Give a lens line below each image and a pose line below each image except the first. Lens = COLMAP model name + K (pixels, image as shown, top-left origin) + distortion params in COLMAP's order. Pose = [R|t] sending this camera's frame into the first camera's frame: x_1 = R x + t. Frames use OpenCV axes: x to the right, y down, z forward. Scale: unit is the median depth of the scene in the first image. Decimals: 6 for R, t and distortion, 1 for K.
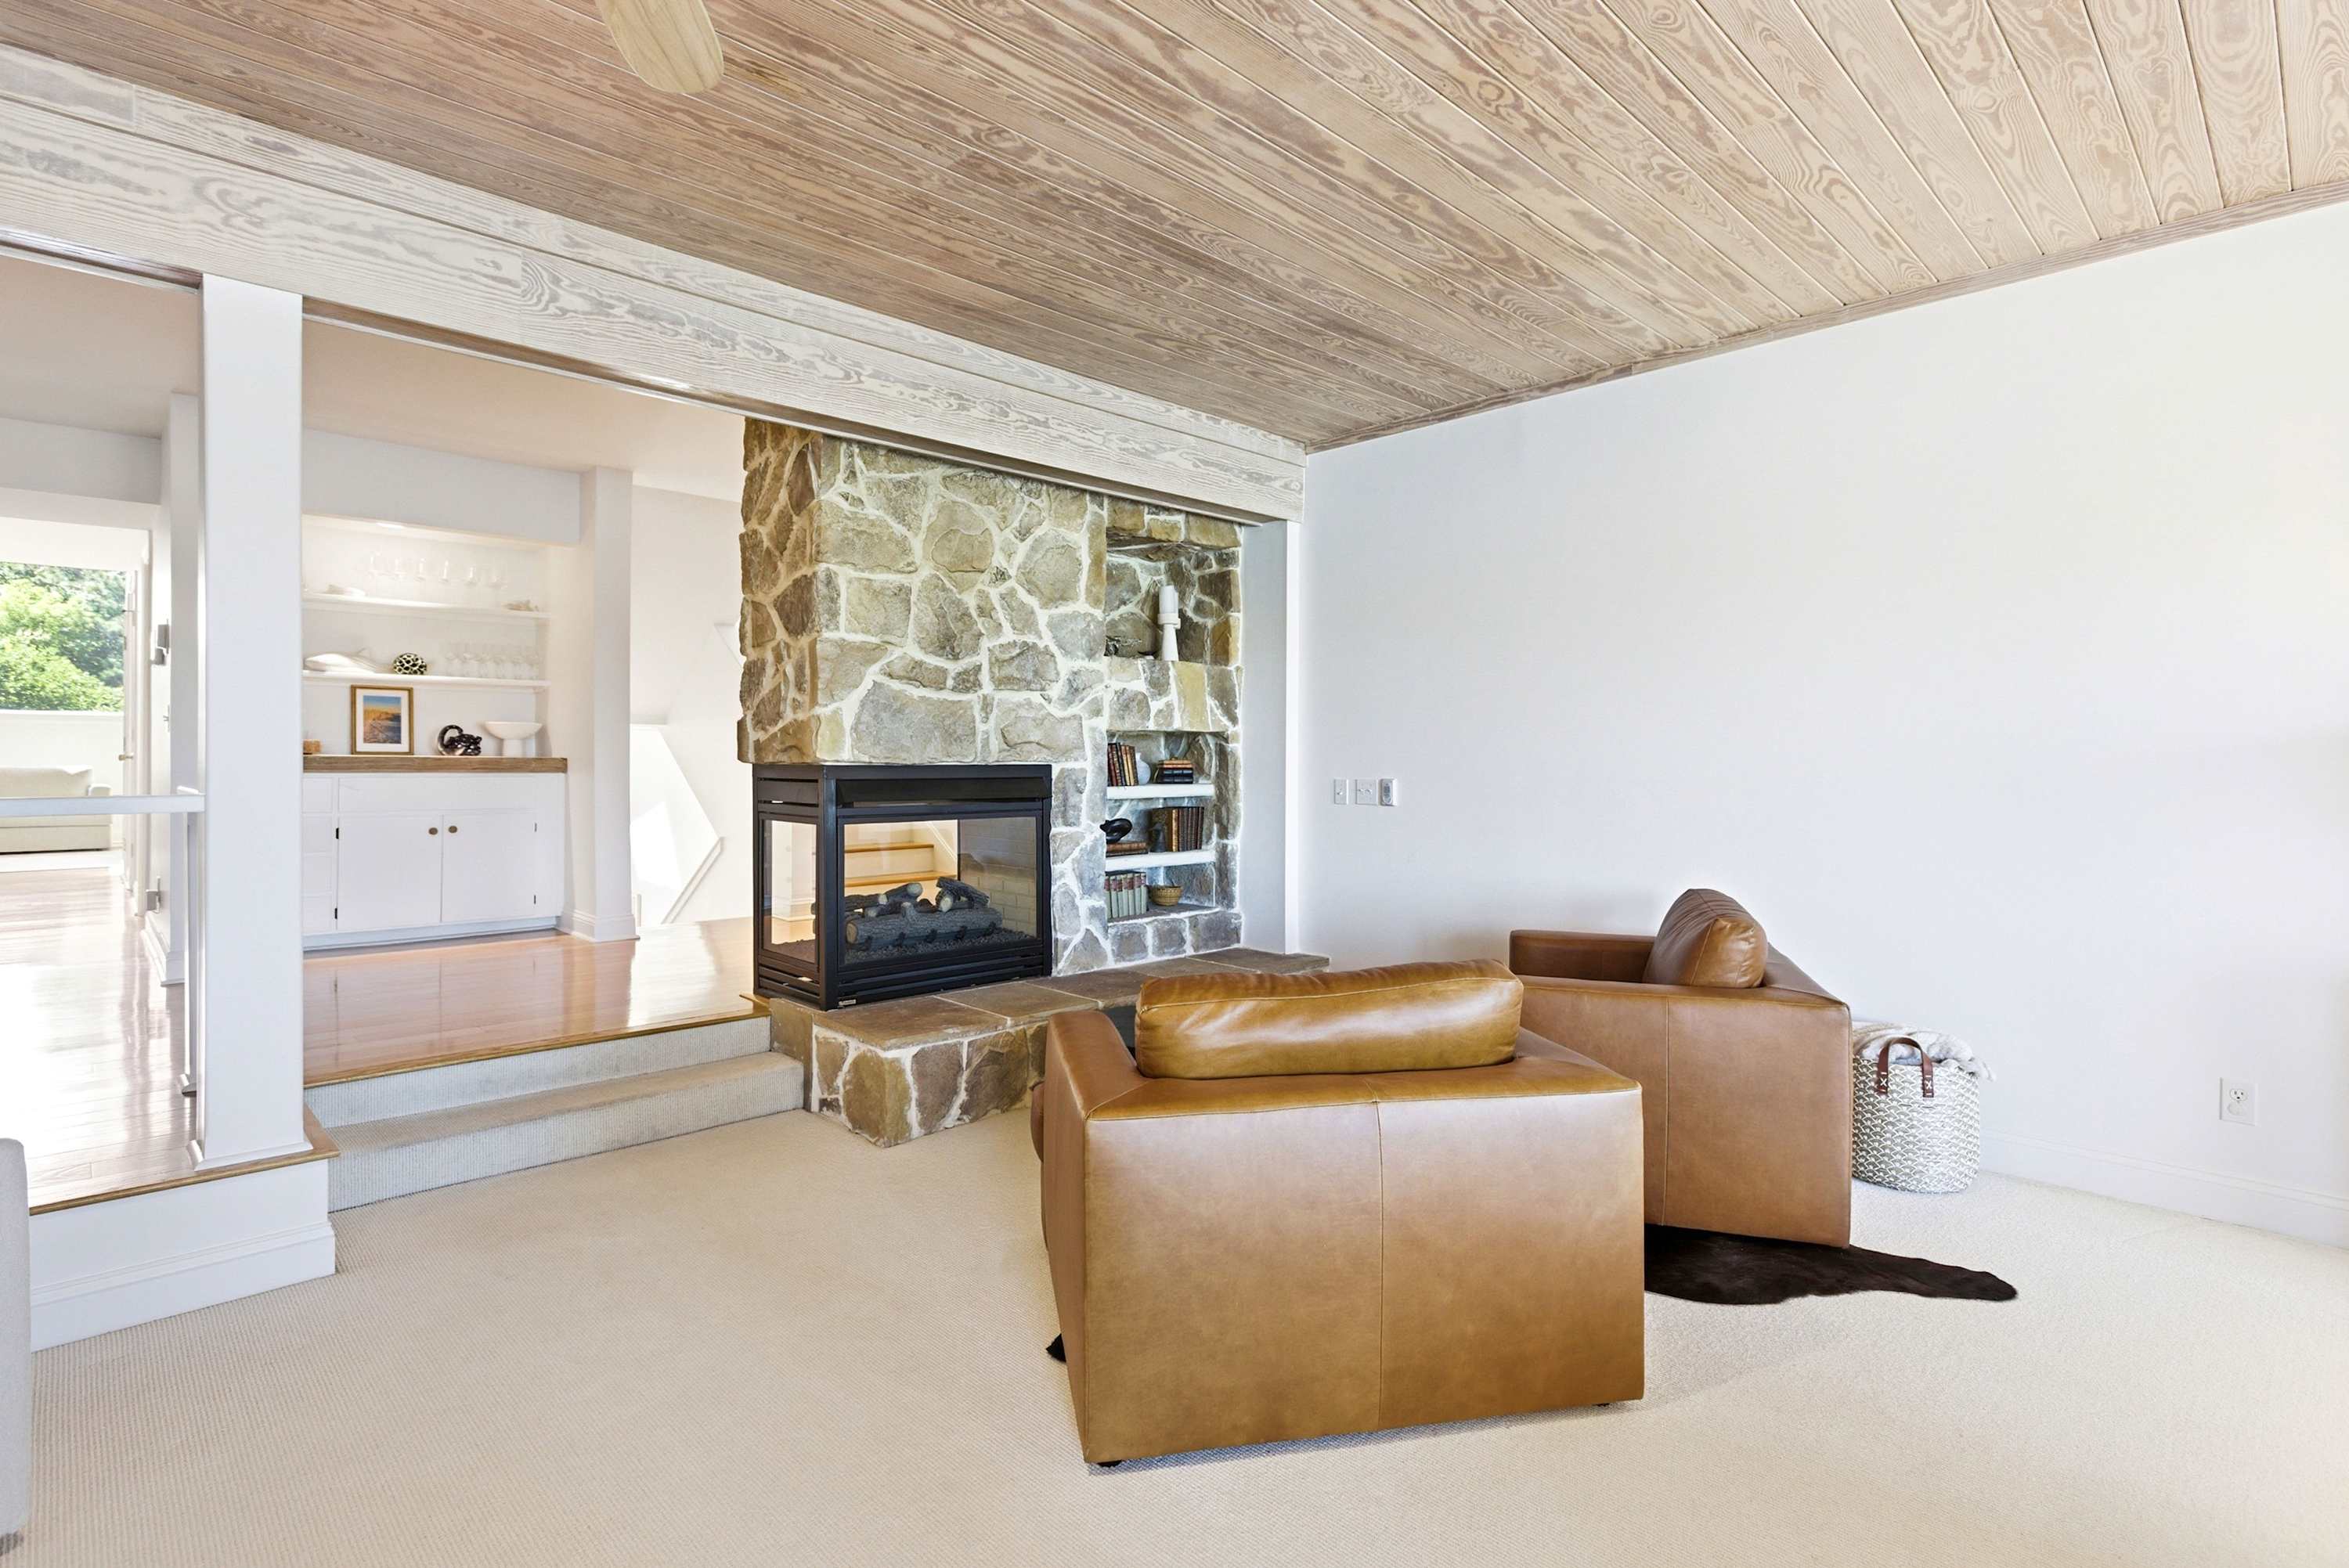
lens RADIAL K [[1155.7, 0, 1182.2], [0, 1155.7, 761.5], [0, 0, 1]] dist [-0.005917, -0.000226]
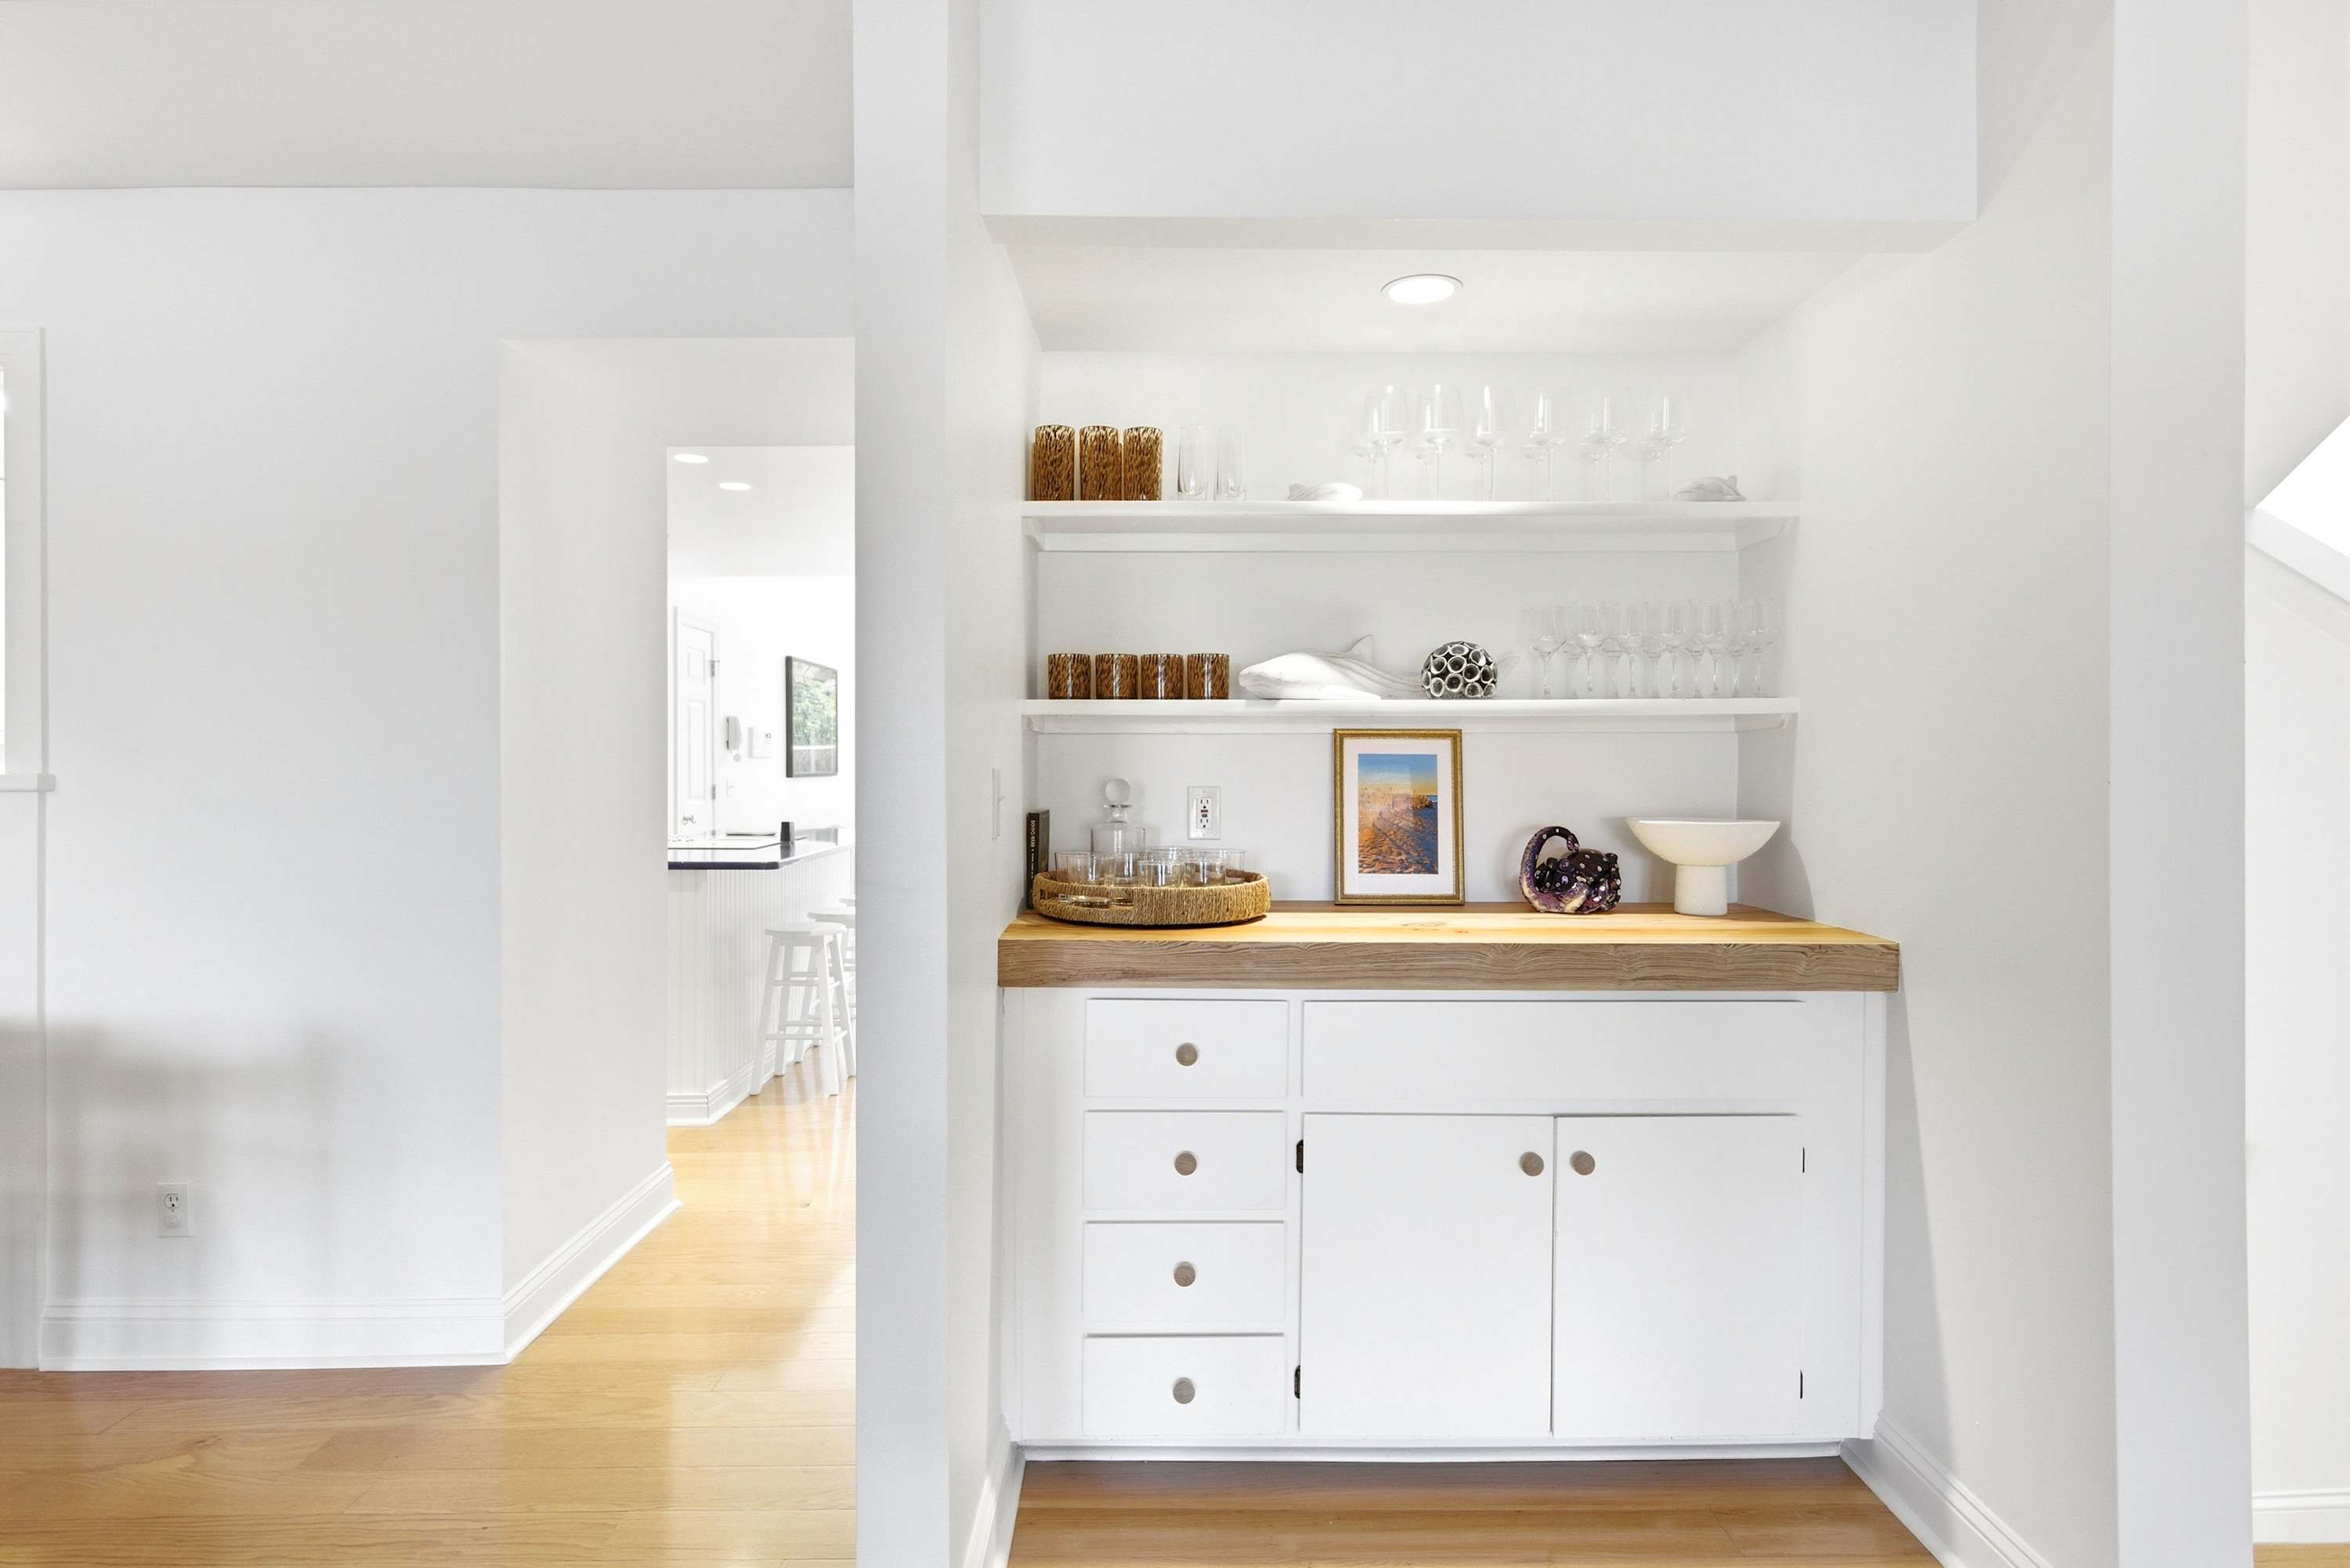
lens RADIAL K [[1156.2, 0, 1182.7], [0, 1156.2, 761.5], [0, 0, 1]] dist [-0.005917, -0.000226]
pose [[0.726631, 0.013647, -0.686892, -0.468888], [0.003557, 0.999715, 0.023625, -0.063507], [0.687019, -0.019610, 0.726375, 0.651889]]
